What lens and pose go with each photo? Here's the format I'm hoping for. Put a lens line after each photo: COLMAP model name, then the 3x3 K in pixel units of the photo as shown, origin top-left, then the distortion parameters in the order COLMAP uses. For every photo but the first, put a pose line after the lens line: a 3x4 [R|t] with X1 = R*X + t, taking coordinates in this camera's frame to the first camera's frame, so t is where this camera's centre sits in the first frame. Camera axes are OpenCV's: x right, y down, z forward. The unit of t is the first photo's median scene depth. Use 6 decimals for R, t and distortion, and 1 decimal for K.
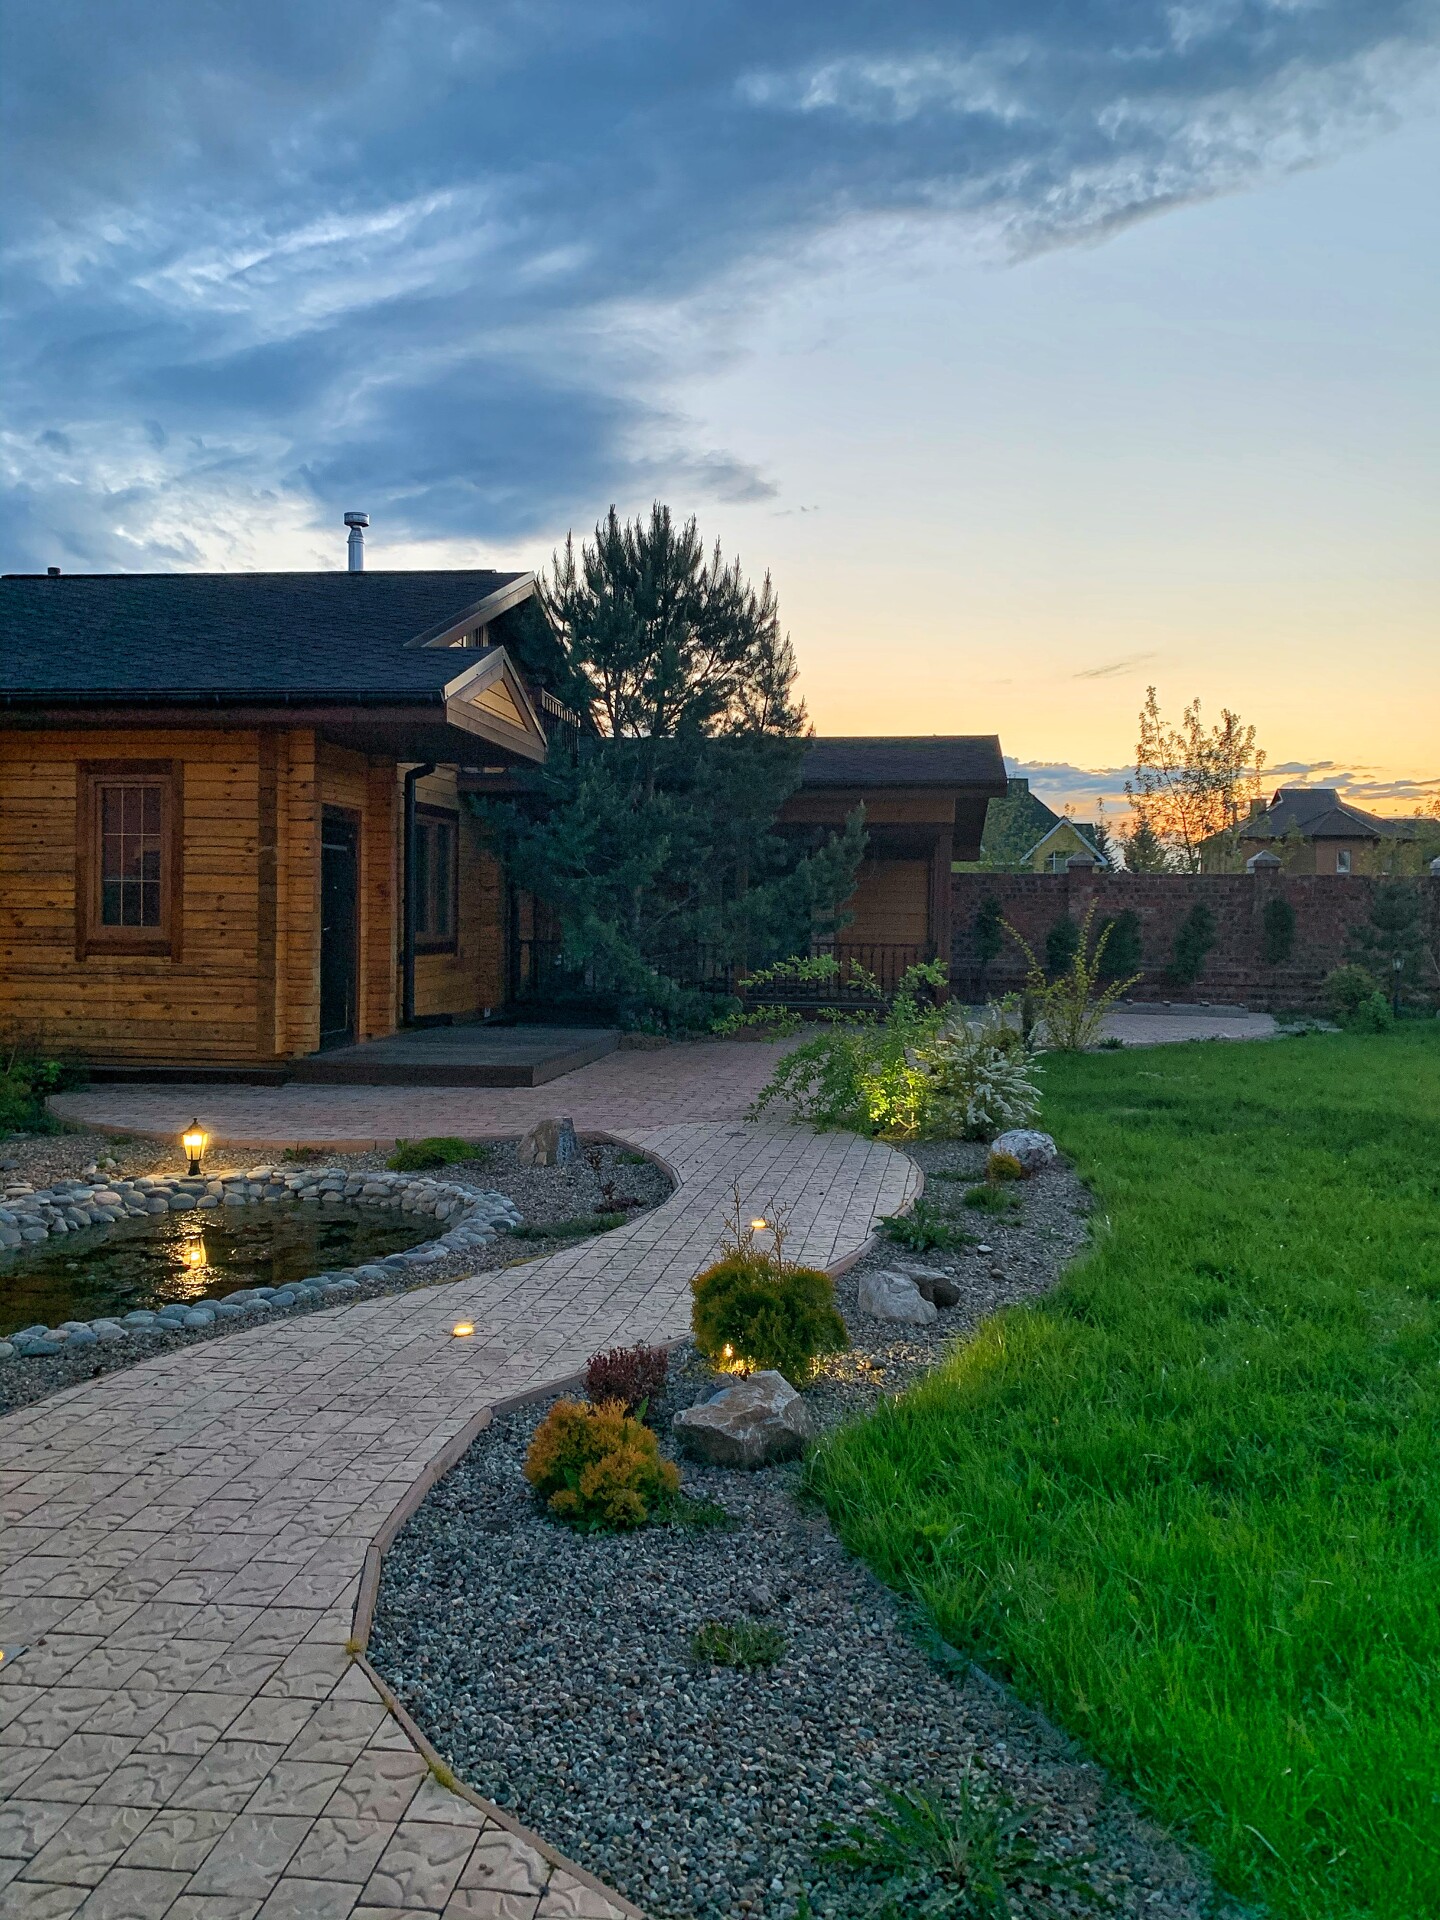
lens RADIAL K [[1460.1, 0, 719.9], [0, 1460.1, 923.0], [0, 0, 1]] dist [0.007564, 0.001991]
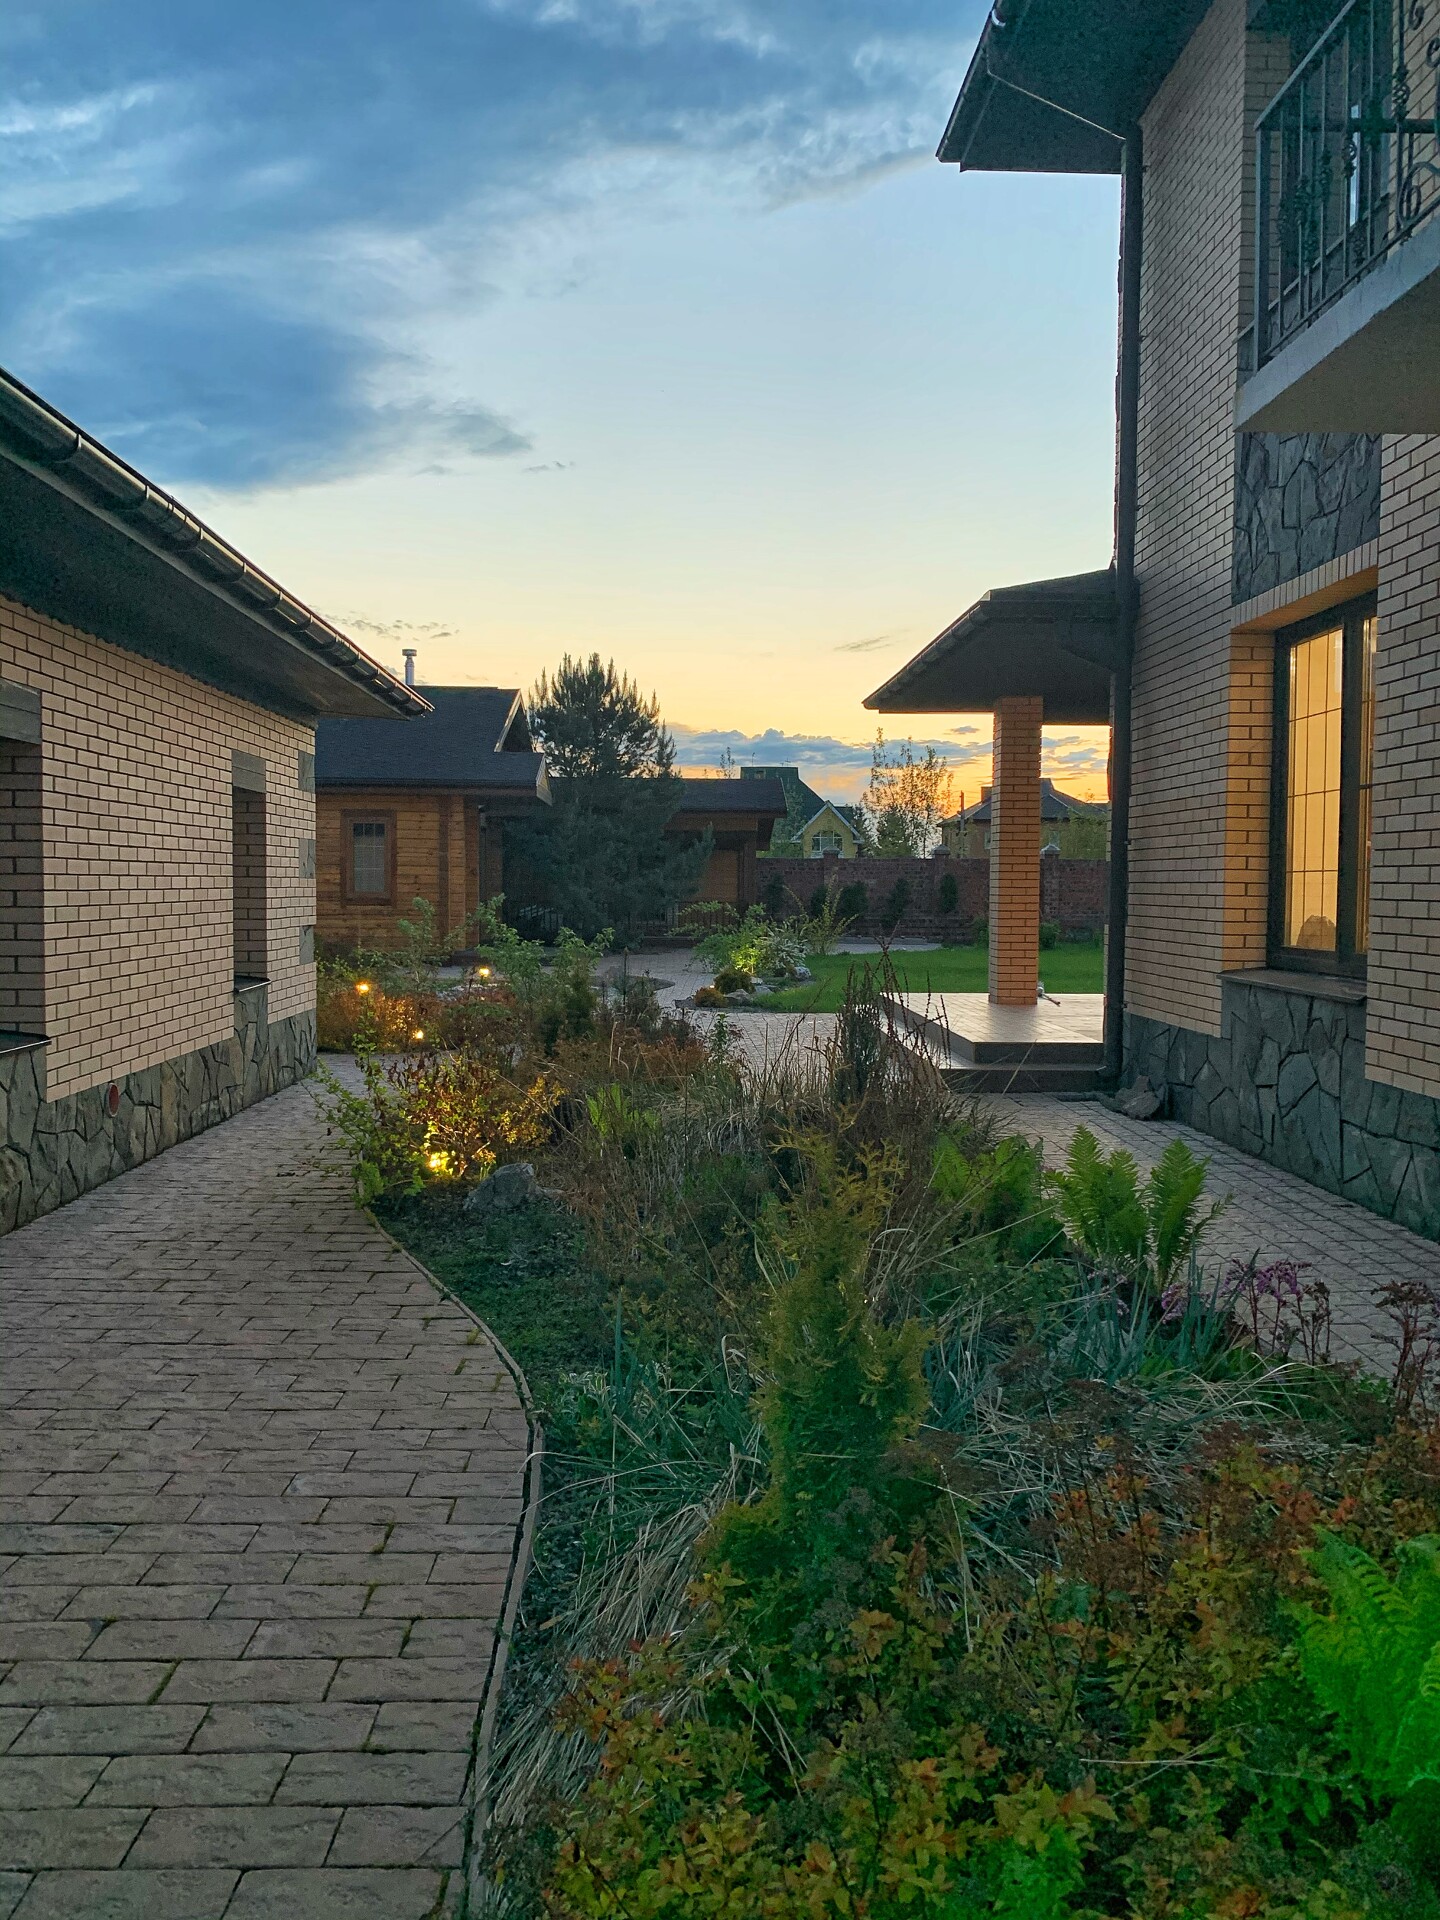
lens RADIAL K [[1460.1, 0, 719.9], [0, 1460.1, 923.0], [0, 0, 1]] dist [0.007564, 0.001991]
pose [[0.988013, -0.008115, 0.154158, -0.163357], [0.005106, 0.999789, 0.019904, 0.005904], [-0.154287, -0.018878, 0.987846, -0.762296]]
